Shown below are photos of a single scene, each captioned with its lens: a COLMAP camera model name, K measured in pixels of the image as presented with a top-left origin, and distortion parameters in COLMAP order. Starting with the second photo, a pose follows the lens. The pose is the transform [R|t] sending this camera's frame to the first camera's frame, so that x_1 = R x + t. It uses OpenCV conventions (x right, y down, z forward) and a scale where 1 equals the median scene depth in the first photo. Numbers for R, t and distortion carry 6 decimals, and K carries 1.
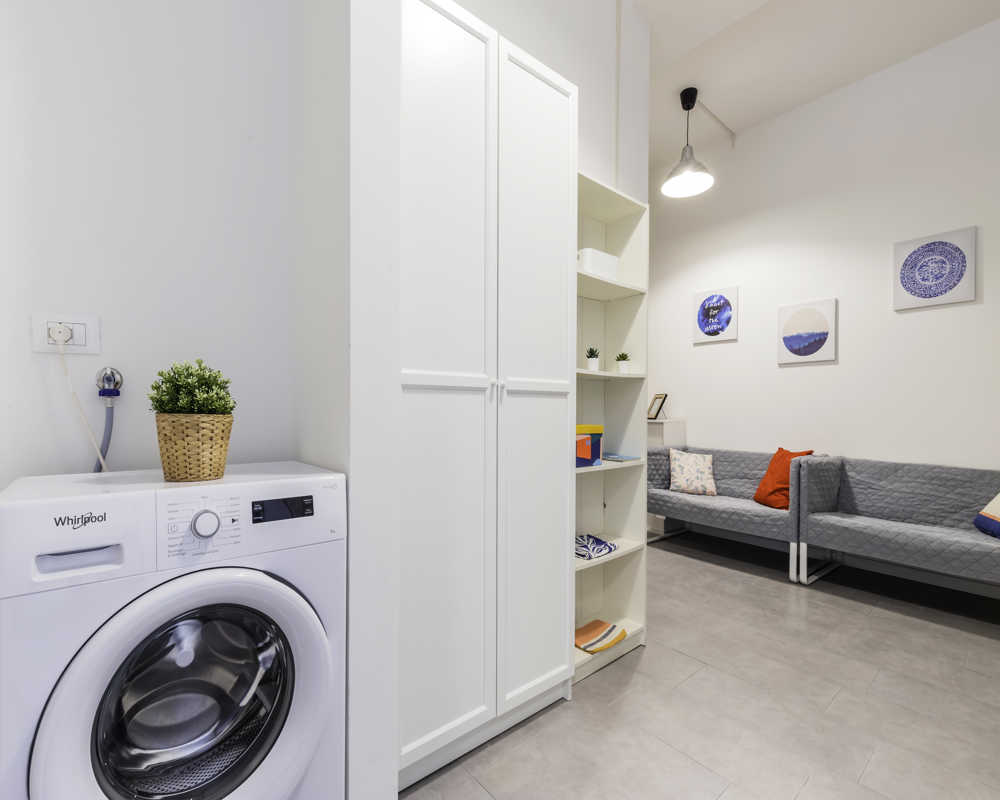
lens RADIAL K [[479.7, 0, 460.8], [0, 479.7, 406.8], [0, 0, 1]] dist [0.001482, 0.000280]
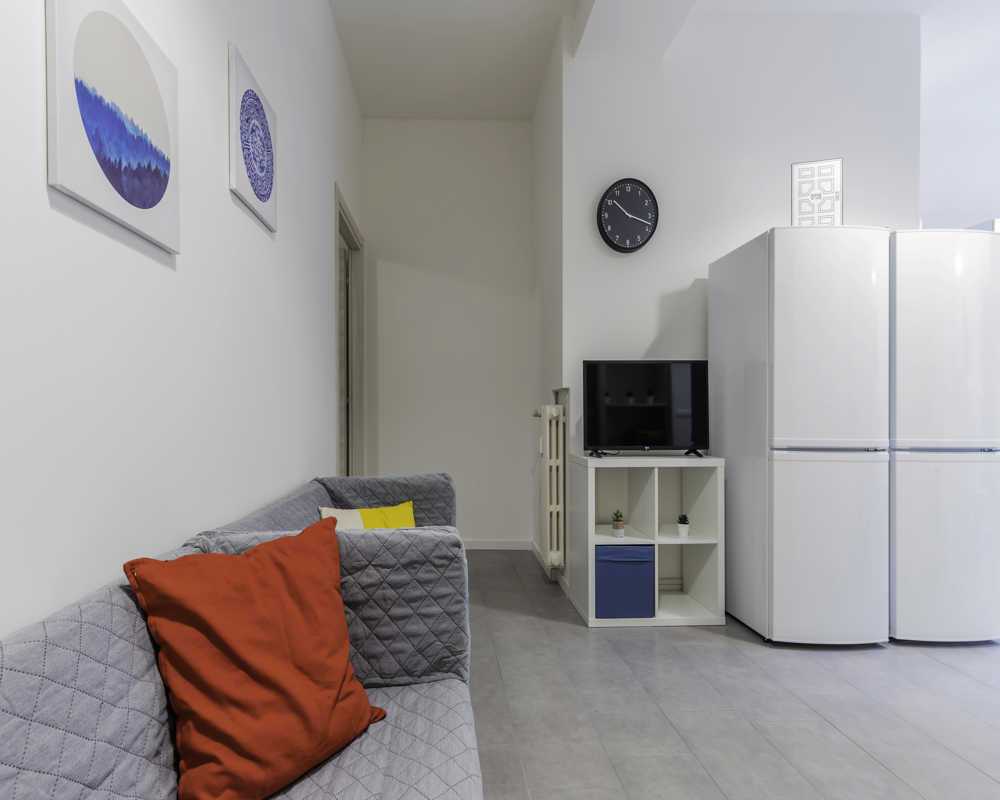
lens RADIAL K [[479.7, 0, 460.8], [0, 479.7, 406.8], [0, 0, 1]] dist [0.001482, 0.000280]
pose [[-0.816185, -0.011260, 0.577681, 0.411495], [-0.016667, 0.999853, -0.004059, 0.005787], [-0.577550, -0.012941, -0.816252, 1.151875]]
